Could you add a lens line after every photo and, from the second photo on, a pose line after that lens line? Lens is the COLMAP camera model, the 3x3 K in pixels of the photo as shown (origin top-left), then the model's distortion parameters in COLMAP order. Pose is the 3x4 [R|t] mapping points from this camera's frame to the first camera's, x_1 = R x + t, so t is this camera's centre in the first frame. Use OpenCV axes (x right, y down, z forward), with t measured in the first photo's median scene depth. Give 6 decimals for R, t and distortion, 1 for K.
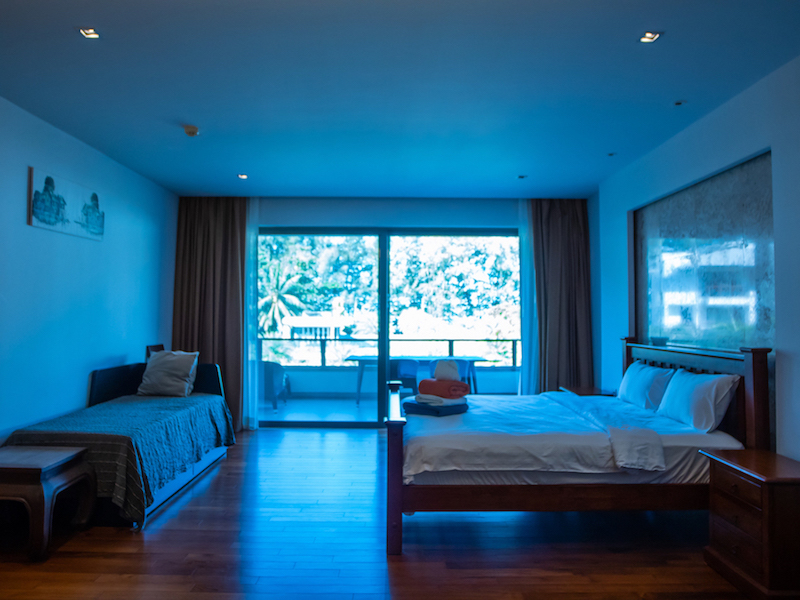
lens RADIAL K [[586.5, 0, 400.0], [0, 586.5, 300.0], [0, 0, 1]] dist [-0.076646, 0.052934]
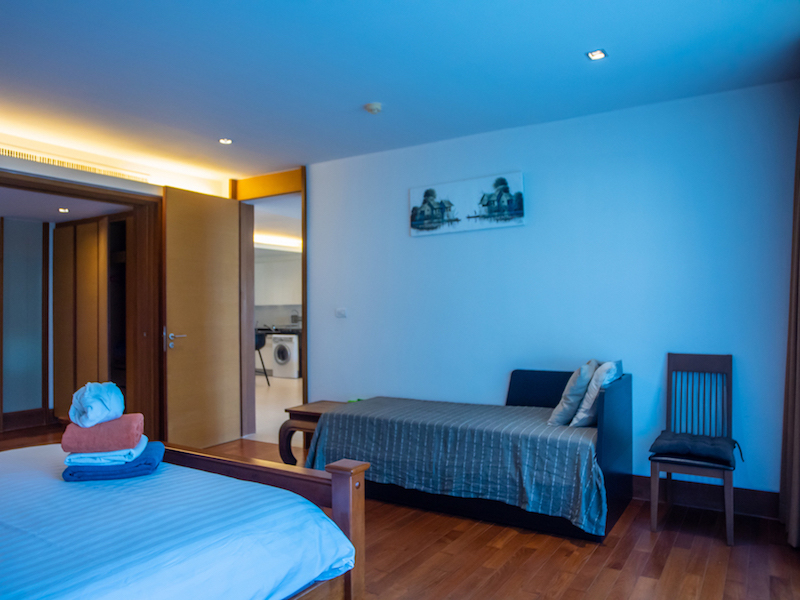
lens RADIAL K [[586.5, 0, 400.0], [0, 586.5, 300.0], [0, 0, 1]] dist [-0.076646, 0.052934]
pose [[-0.539746, -0.011567, -0.841748, 0.389408], [0.031793, 0.998912, -0.034113, 0.043590], [0.841227, -0.045174, -0.538791, 1.523200]]
